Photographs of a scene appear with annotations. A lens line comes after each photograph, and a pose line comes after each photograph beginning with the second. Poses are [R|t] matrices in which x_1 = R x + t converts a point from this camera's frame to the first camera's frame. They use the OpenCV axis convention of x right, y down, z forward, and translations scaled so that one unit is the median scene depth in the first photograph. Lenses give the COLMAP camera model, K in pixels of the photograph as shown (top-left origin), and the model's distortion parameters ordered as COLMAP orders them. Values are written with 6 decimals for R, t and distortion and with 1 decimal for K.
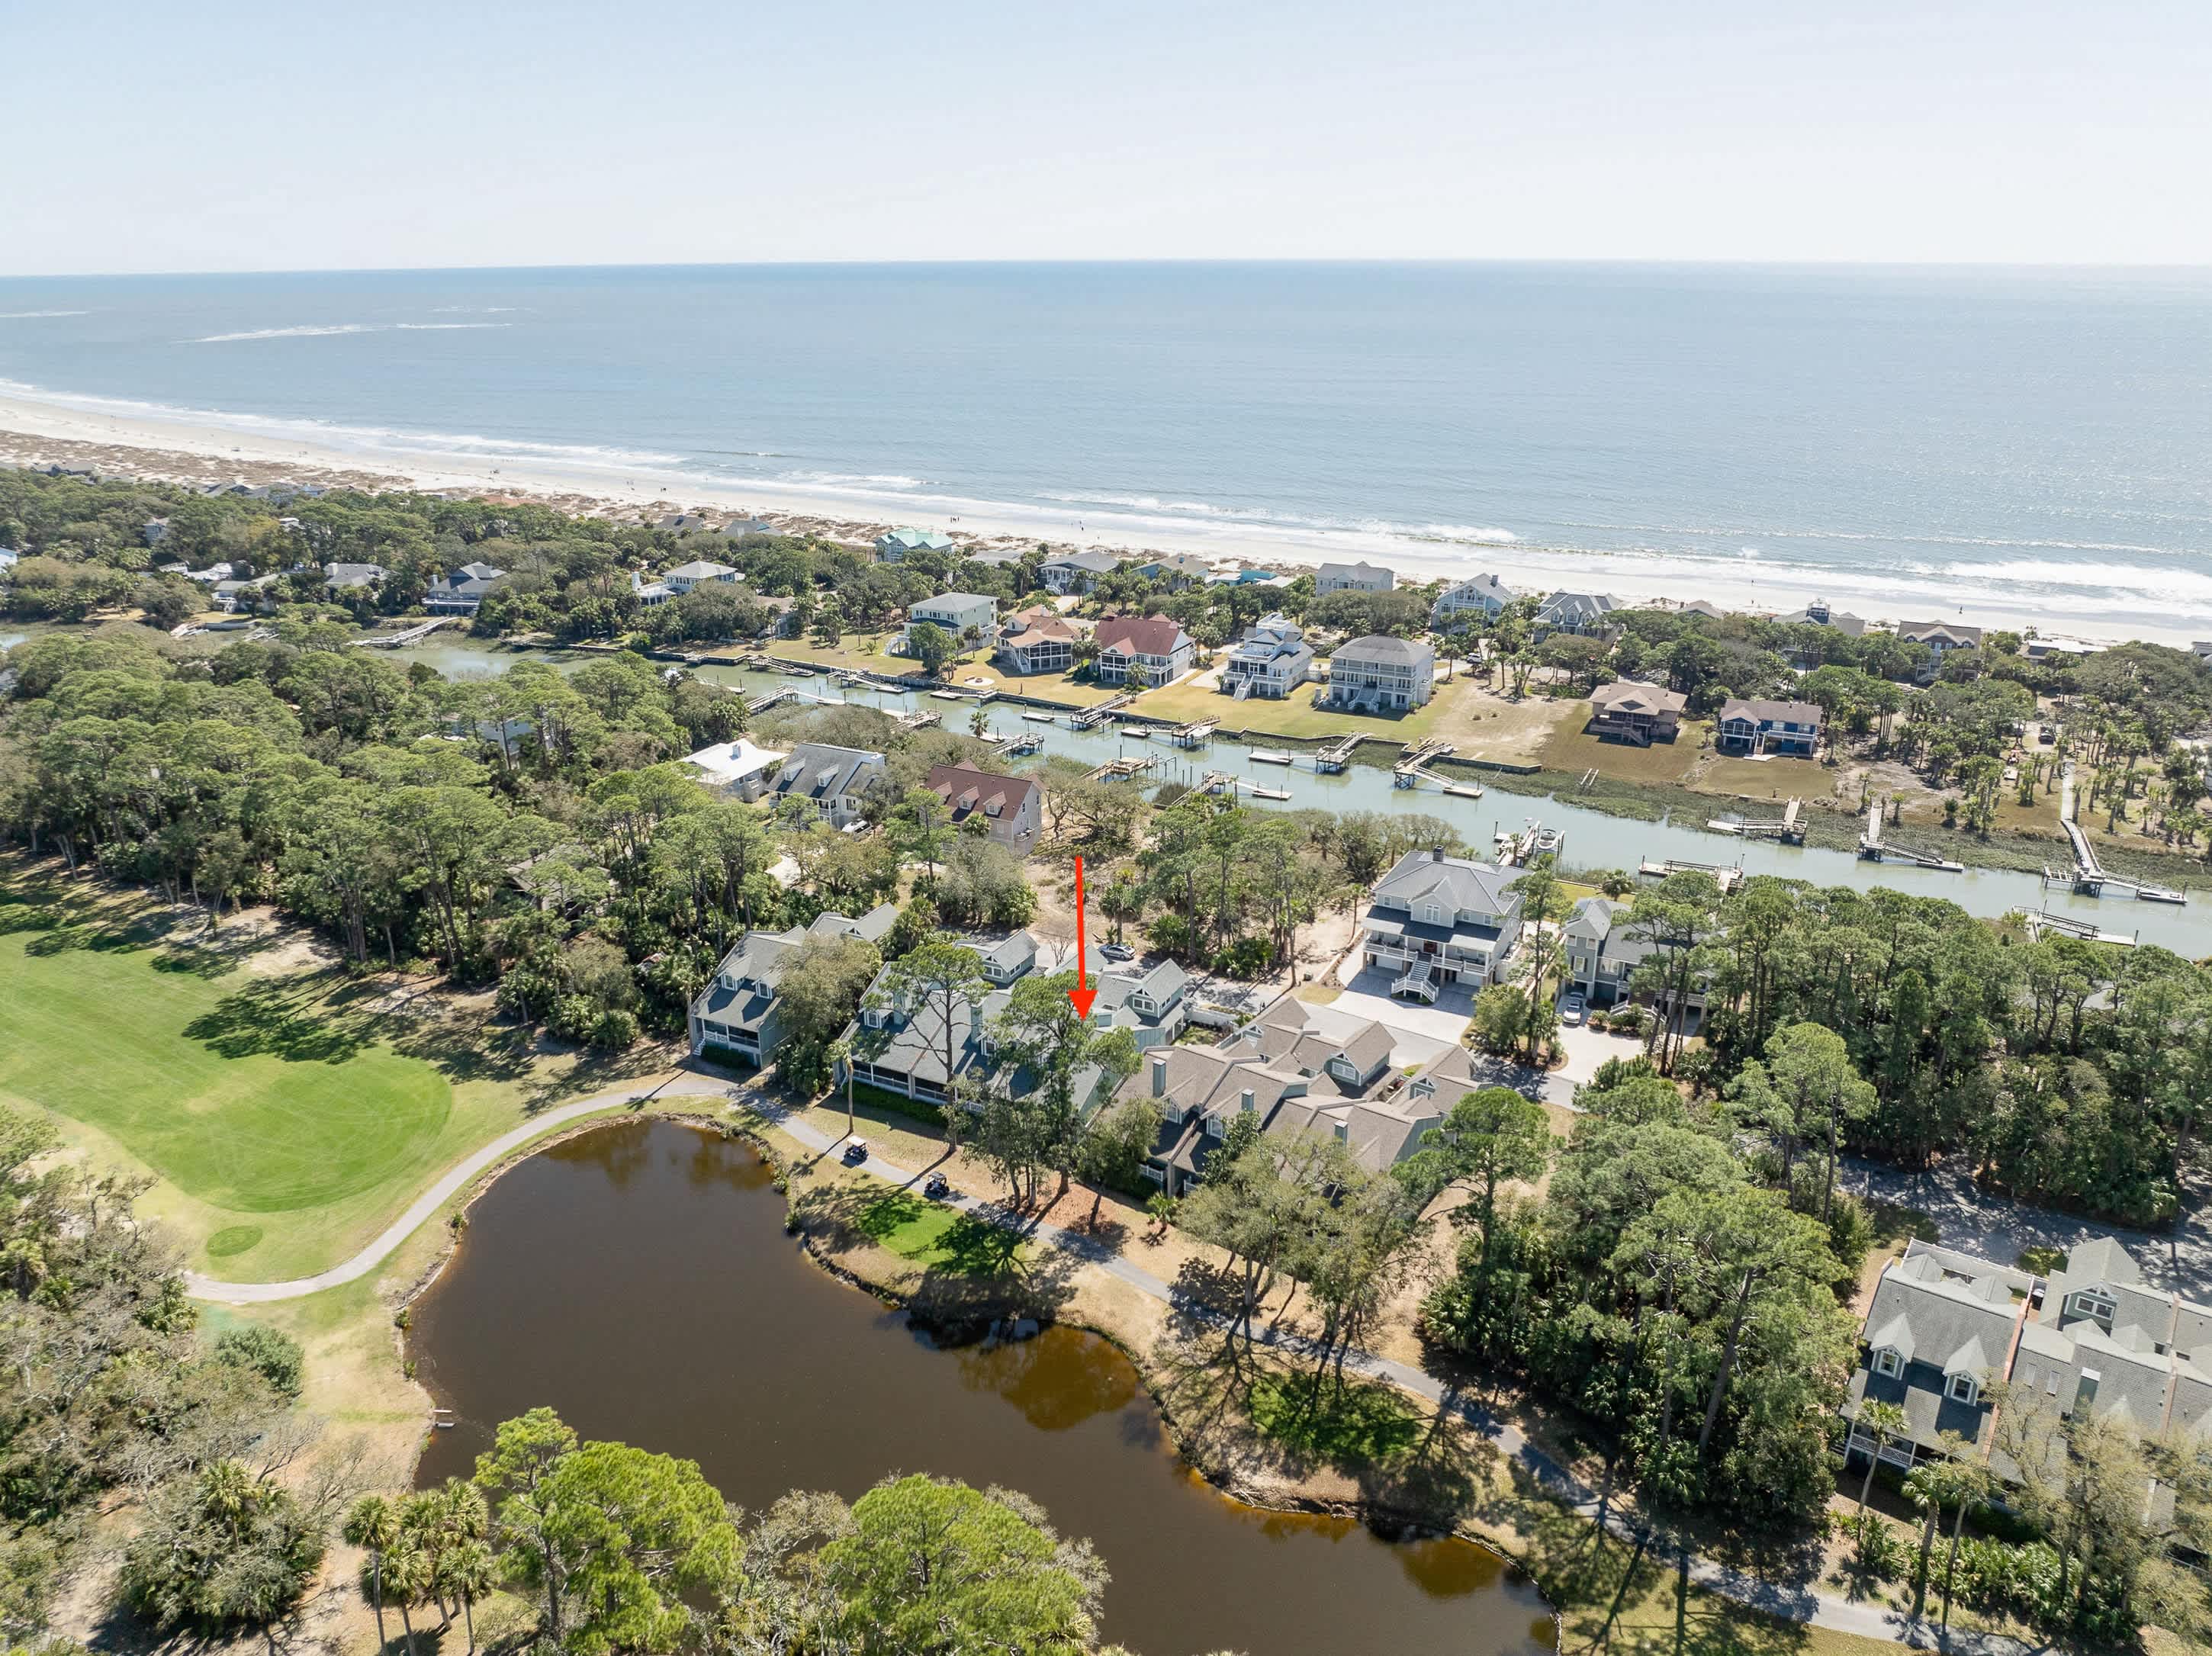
lens RADIAL K [[1573.1, 0, 1116.1], [0, 1573.1, 826.6], [0, 0, 1]] dist [-0.029486, -0.010500]
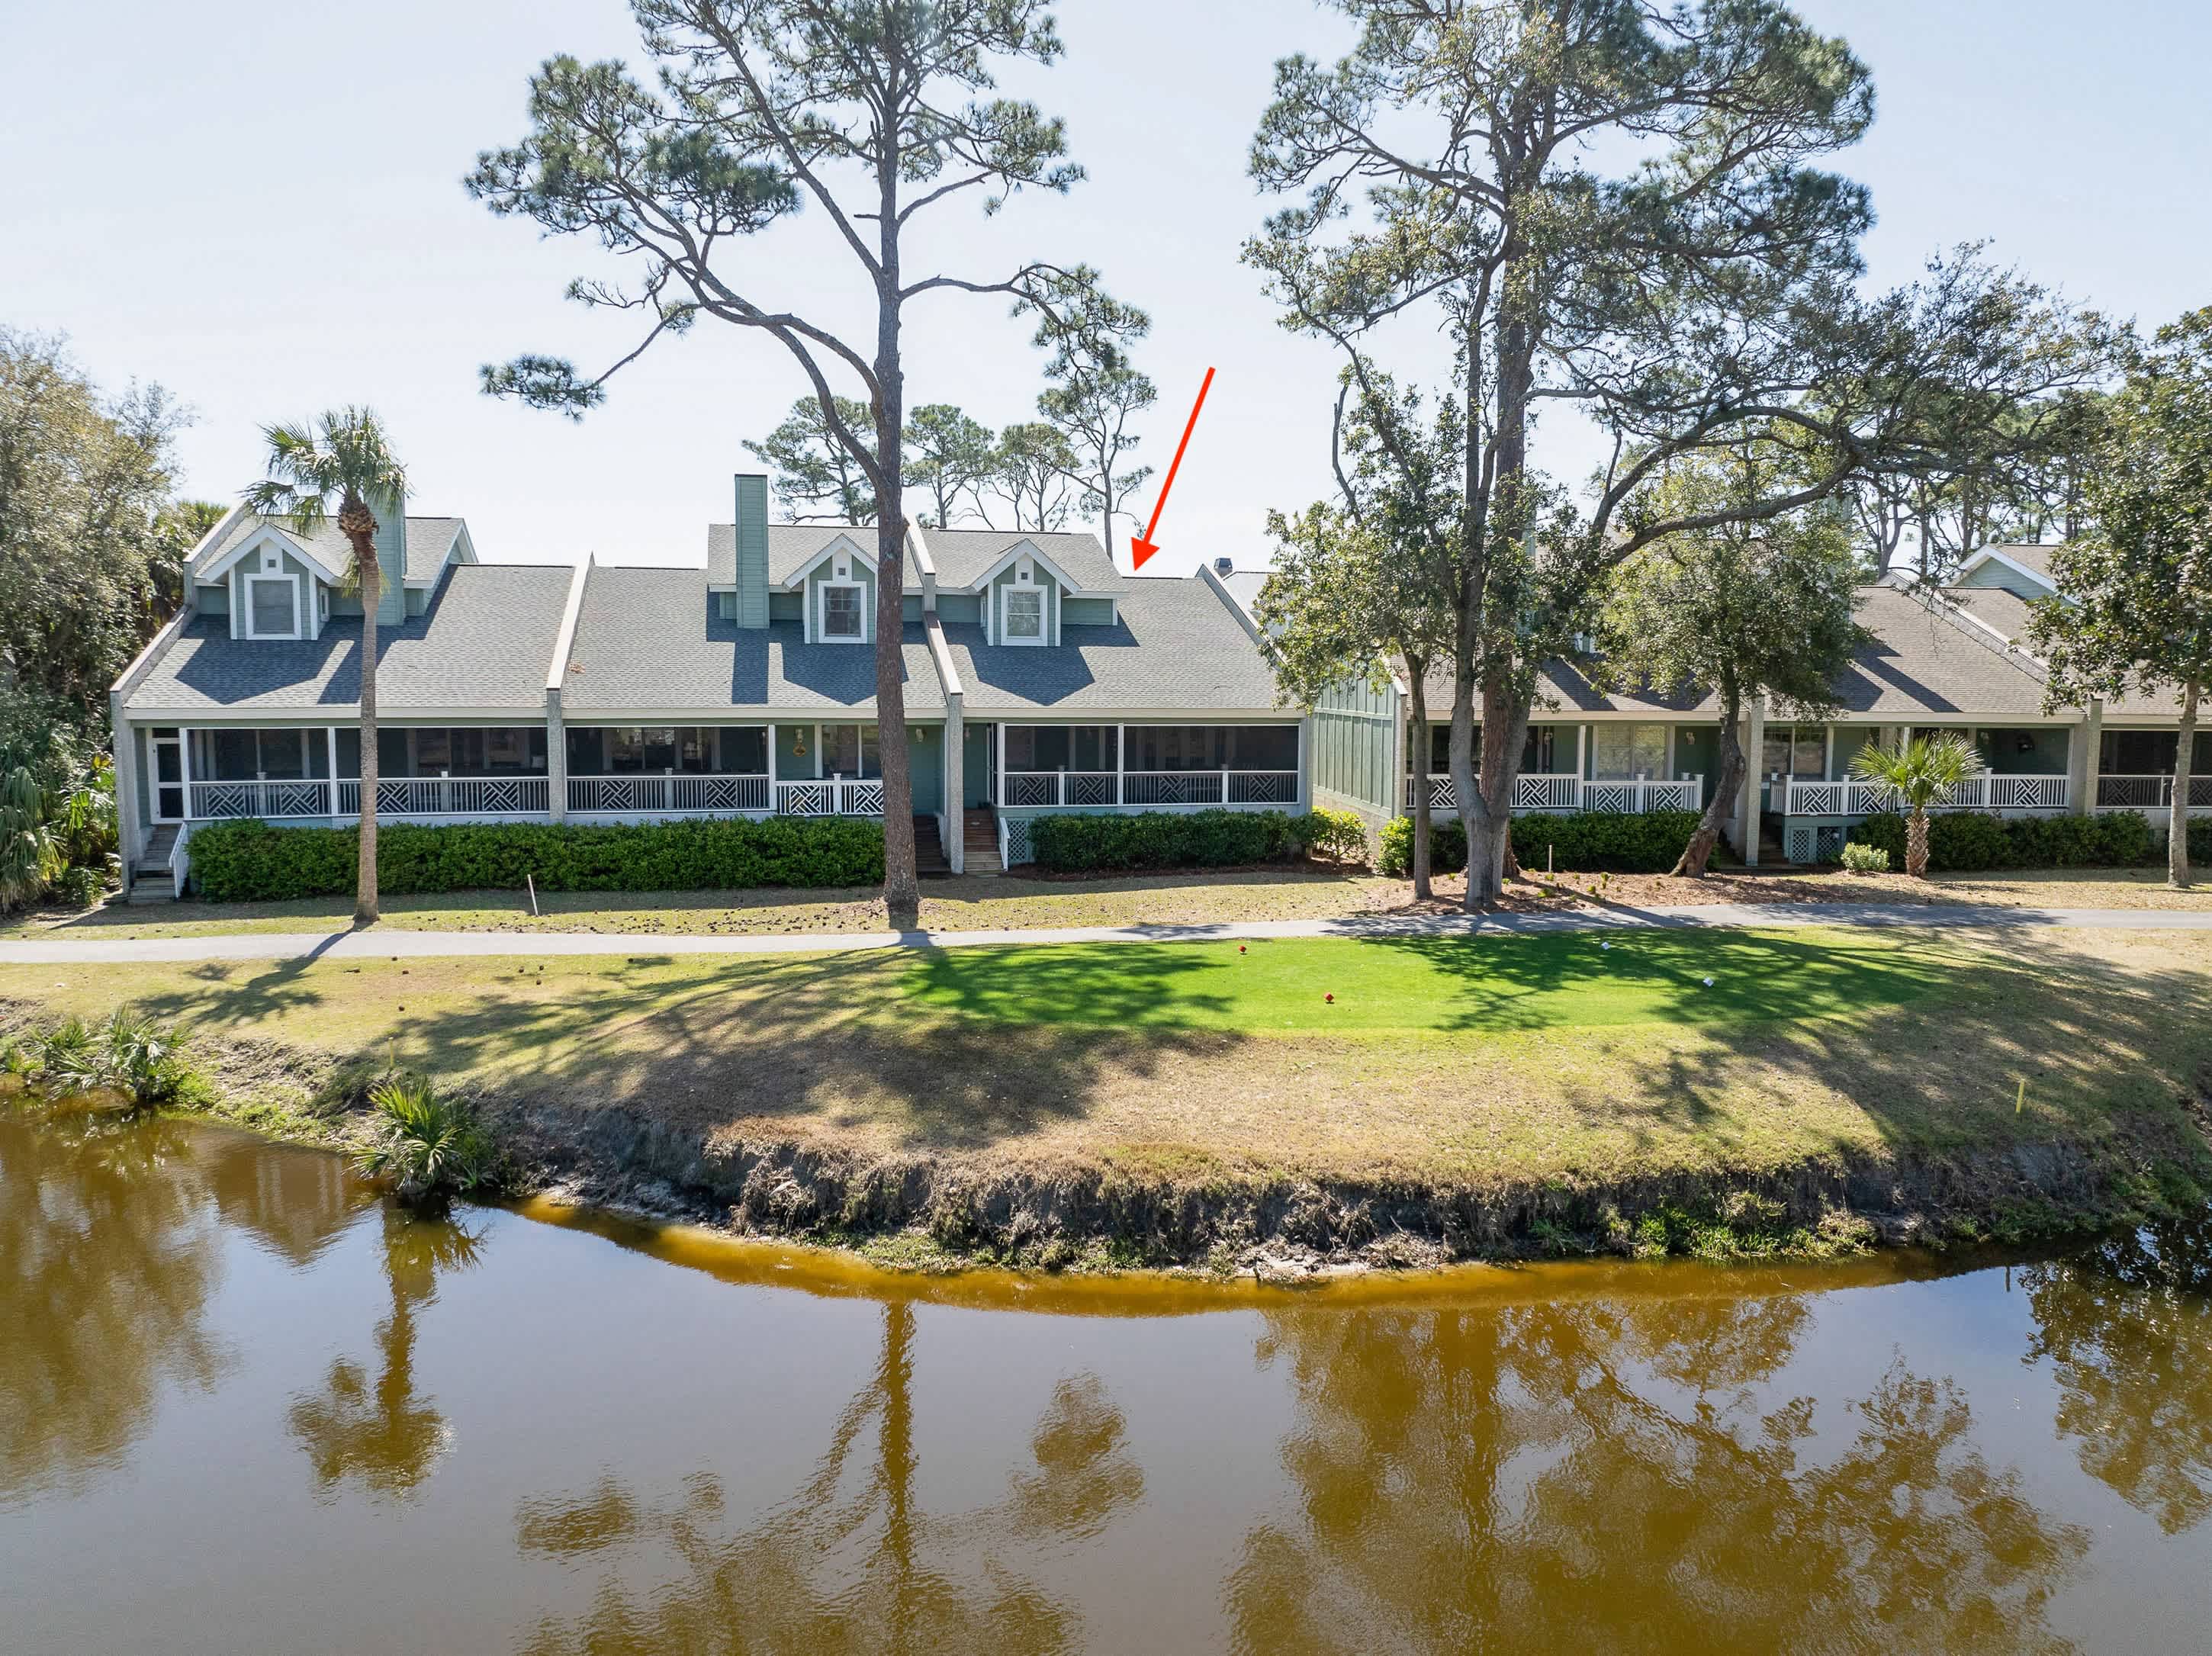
lens RADIAL K [[1573.1, 0, 1116.1], [0, 1573.1, 826.6], [0, 0, 1]] dist [-0.029486, -0.010500]
pose [[0.767827, -0.054214, 0.638359, -0.182423], [0.215065, 0.960404, -0.177119, 0.196643], [-0.603480, 0.273285, 0.749084, 0.652273]]
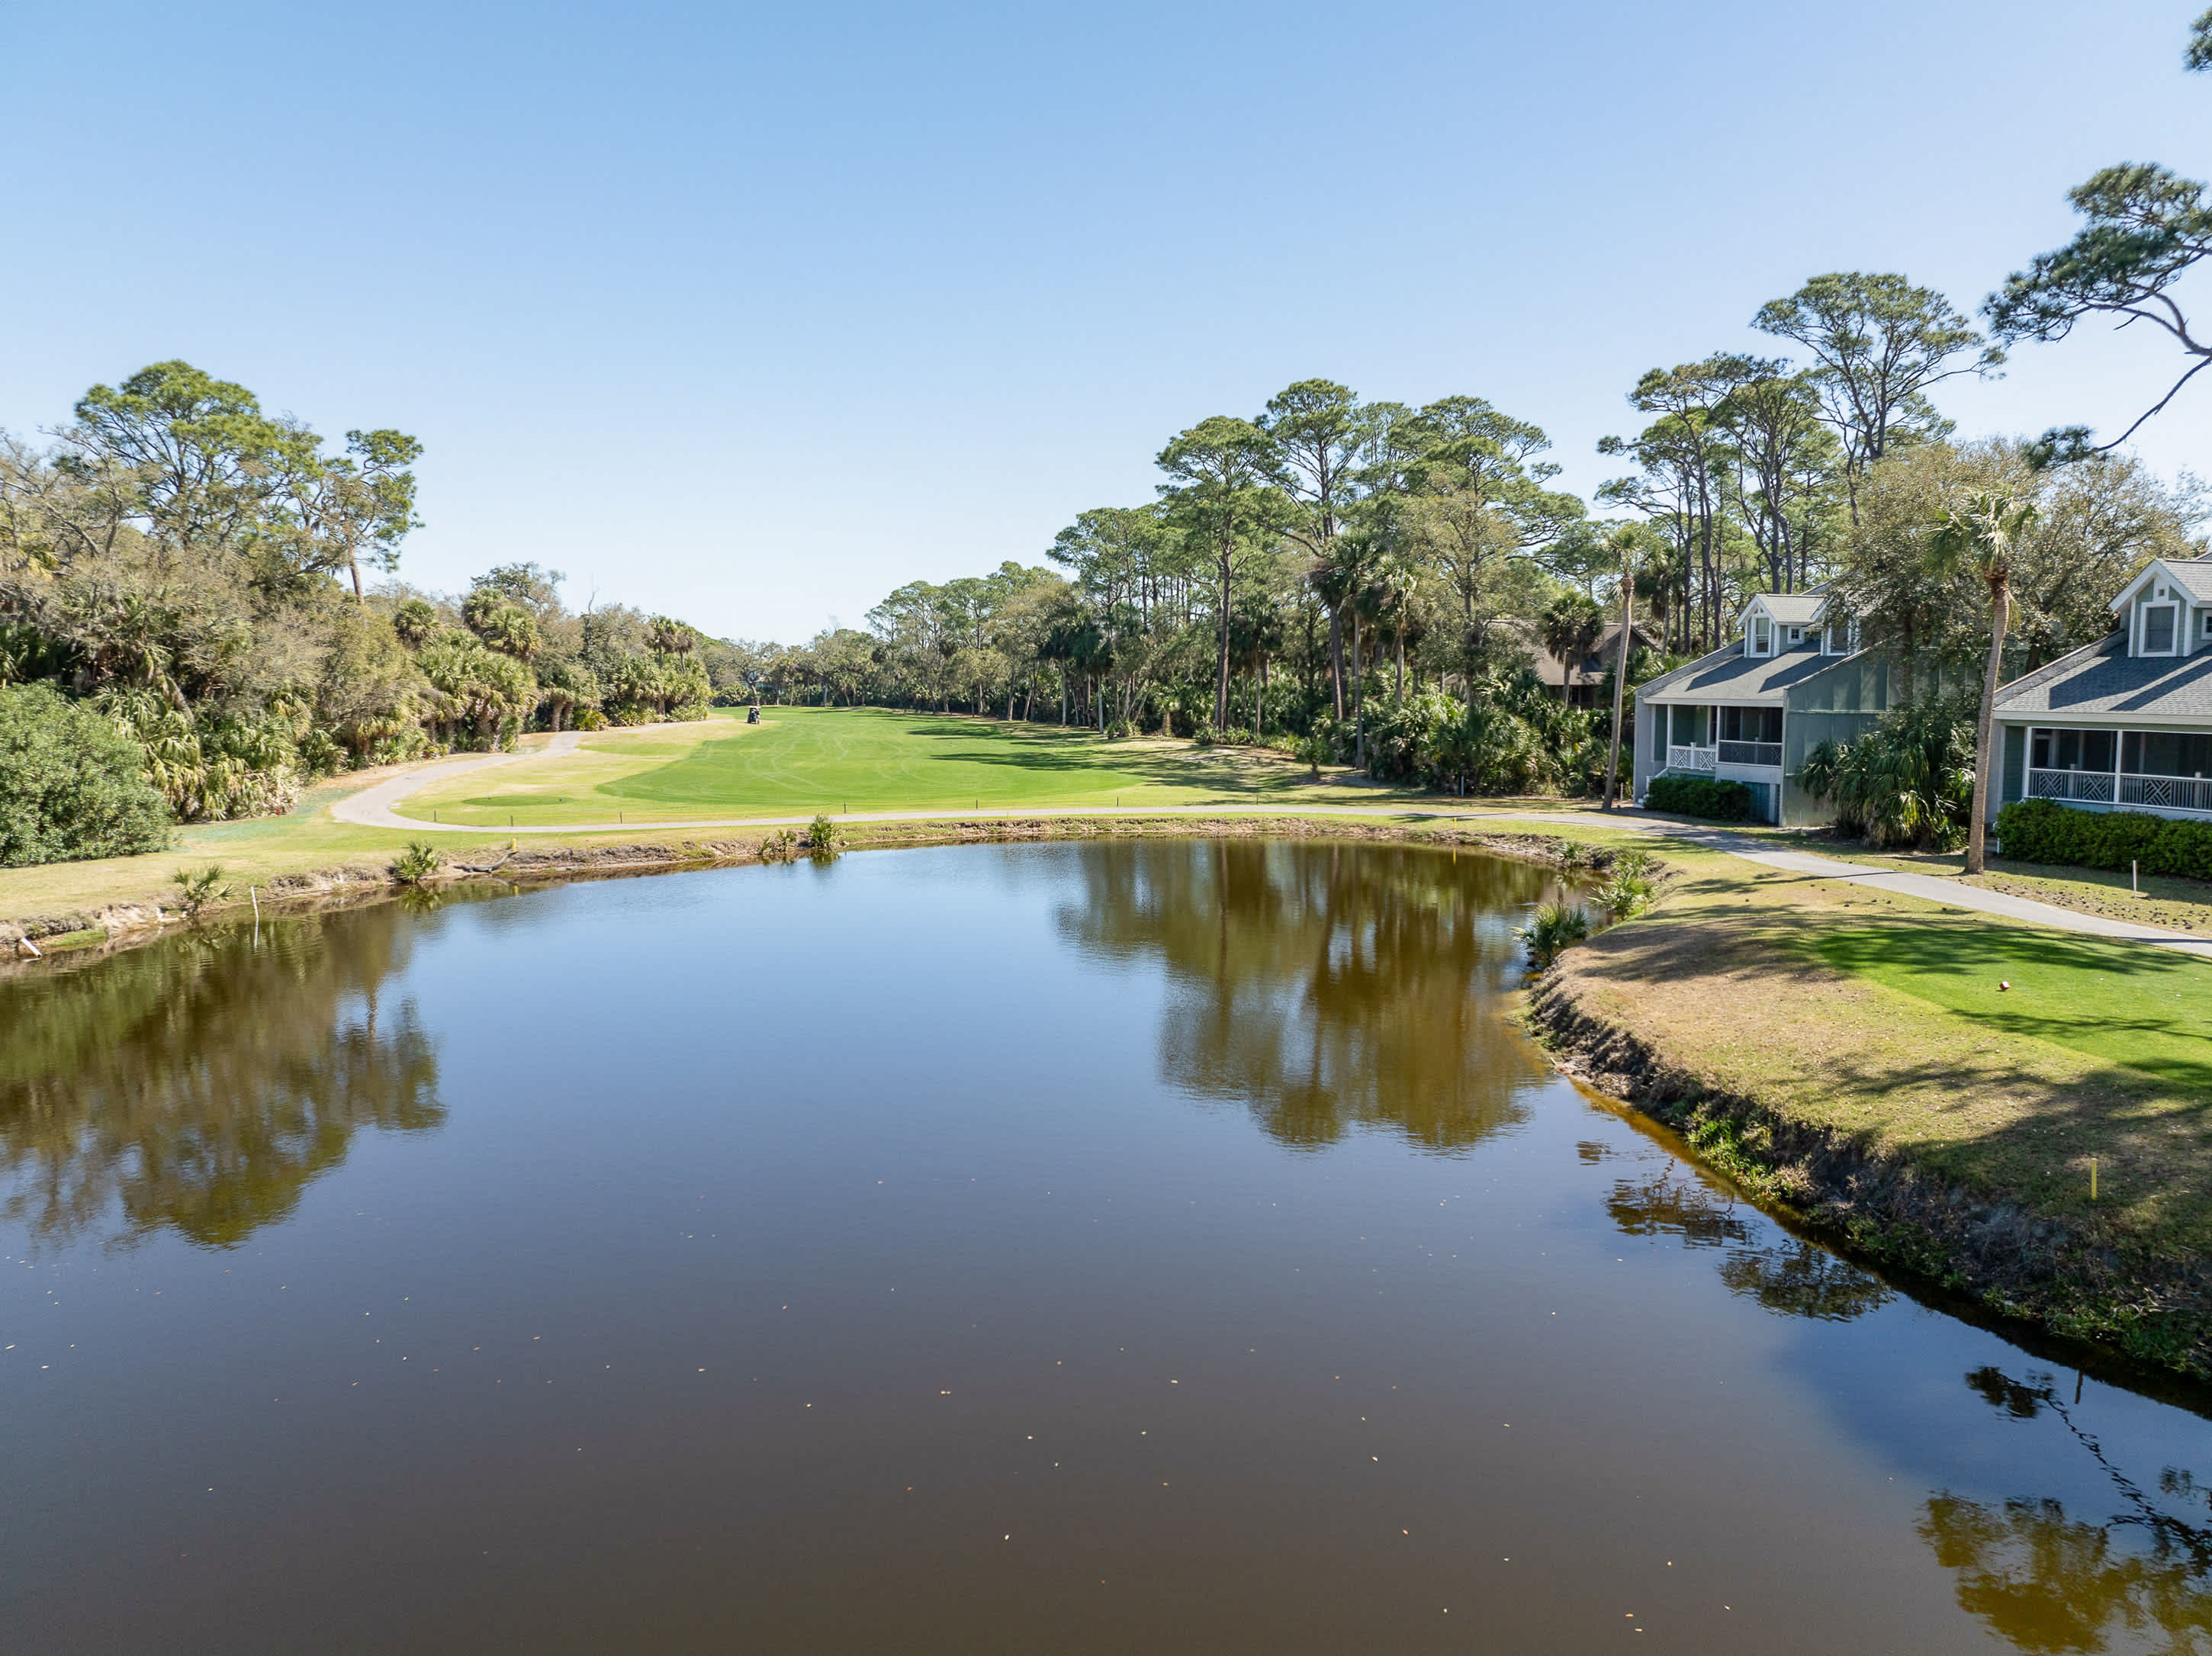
lens RADIAL K [[1573.1, 0, 1116.1], [0, 1573.1, 826.6], [0, 0, 1]] dist [-0.029486, -0.010500]
pose [[0.659888, 0.071516, -0.747952, -0.057206], [-0.260493, 0.955495, -0.138463, 0.214296], [0.704763, 0.286206, 0.649150, 0.601242]]
